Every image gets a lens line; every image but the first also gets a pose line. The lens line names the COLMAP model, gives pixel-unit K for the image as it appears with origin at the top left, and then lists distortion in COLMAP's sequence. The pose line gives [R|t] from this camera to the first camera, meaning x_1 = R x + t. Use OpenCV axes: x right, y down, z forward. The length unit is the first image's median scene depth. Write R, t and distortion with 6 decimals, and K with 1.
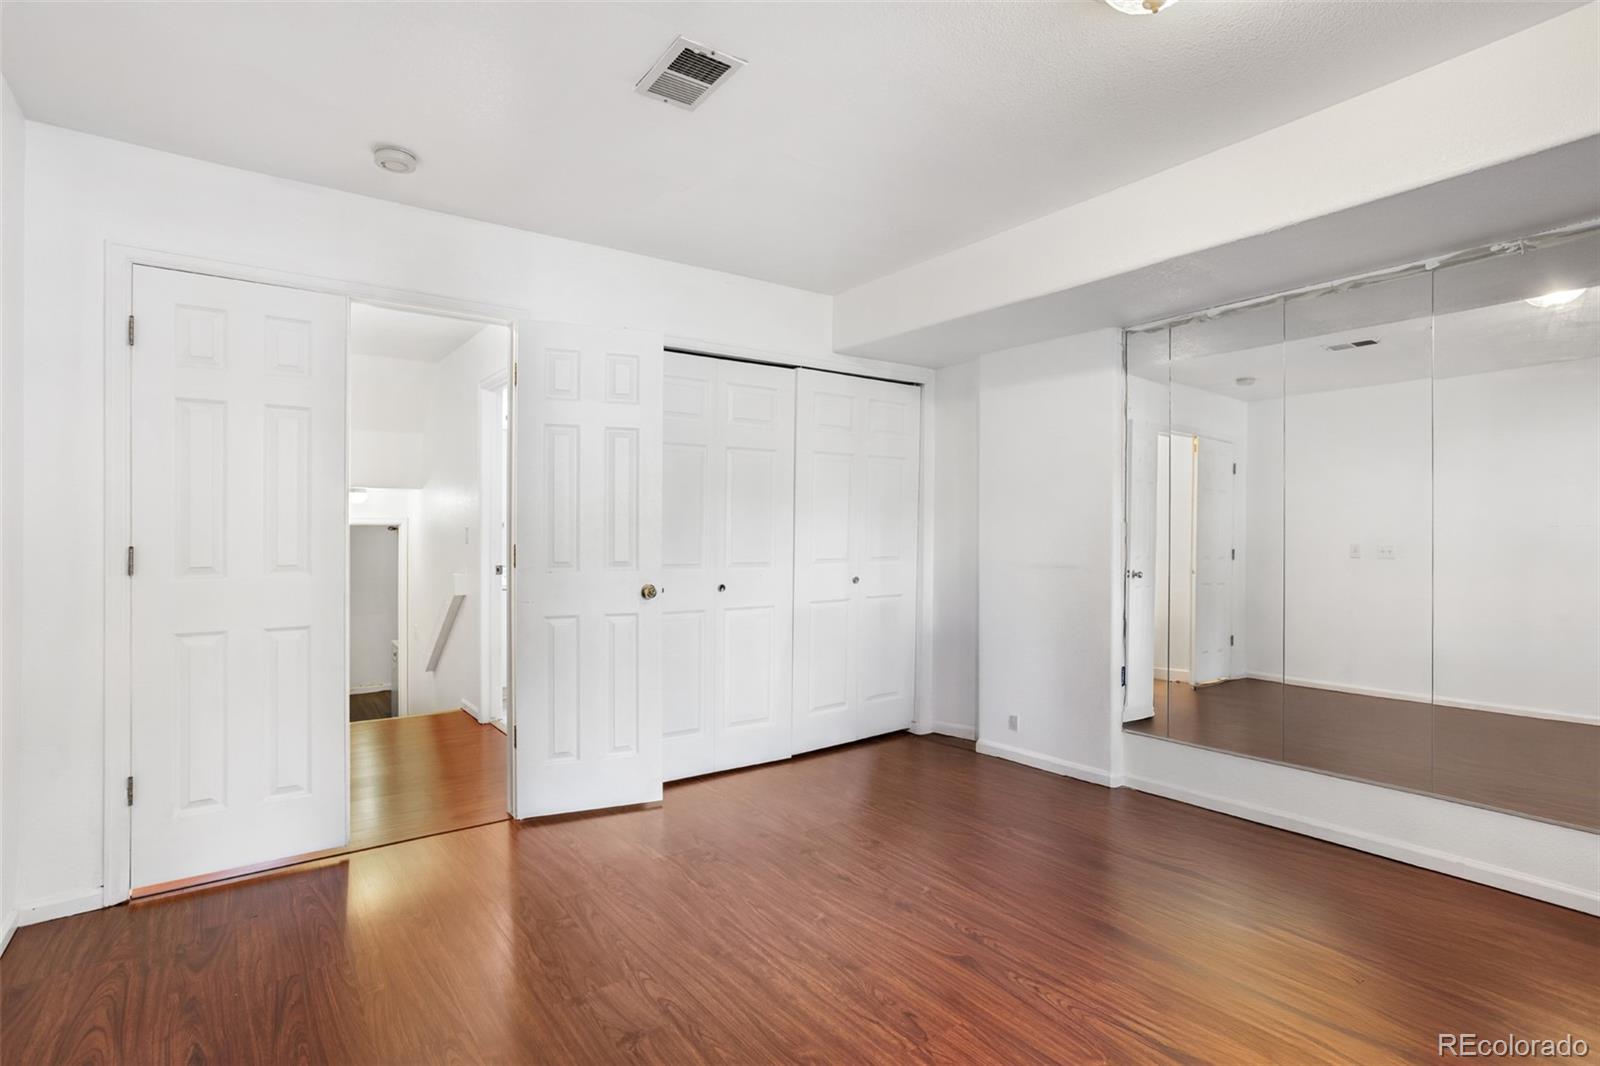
lens RADIAL K [[791.0, 0, 799.3], [0, 791.0, 537.2], [0, 0, 1]] dist [-0.047473, 0.034087]
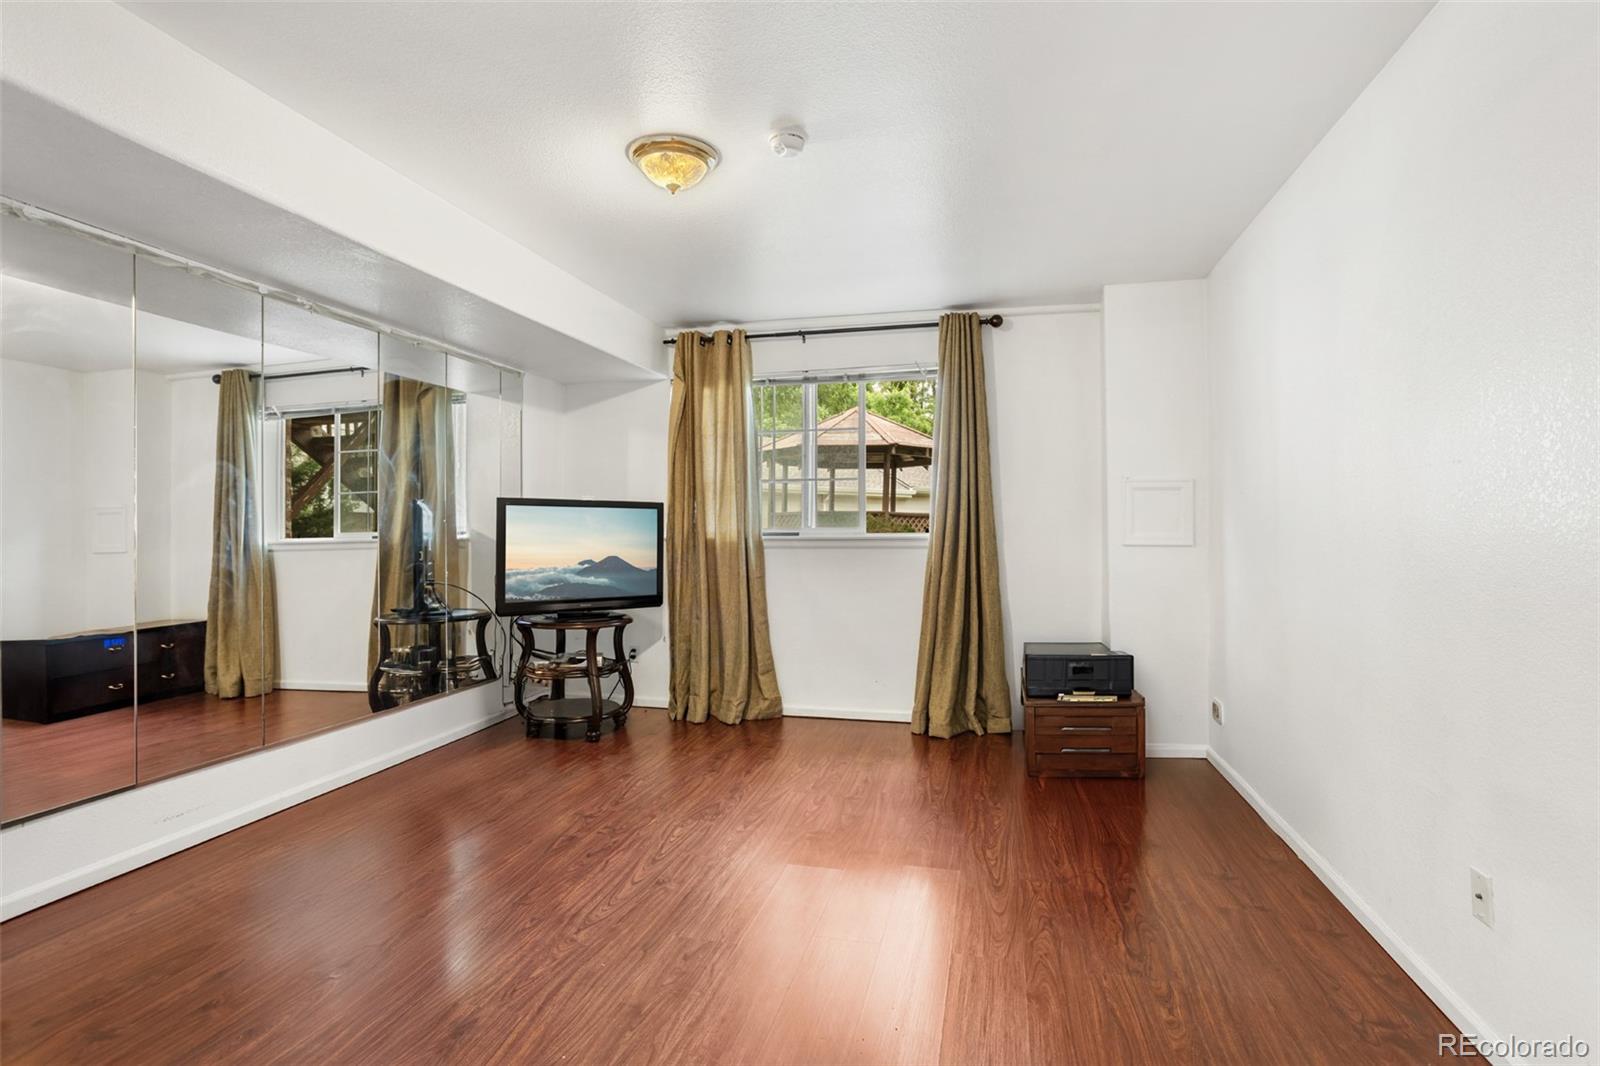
lens RADIAL K [[791.0, 0, 799.3], [0, 791.0, 537.2], [0, 0, 1]] dist [-0.047473, 0.034087]
pose [[-0.634493, -0.004483, 0.772915, -0.550378], [0.003326, 0.999958, 0.008530, 0.006578], [-0.772921, 0.007983, -0.634452, 1.067448]]
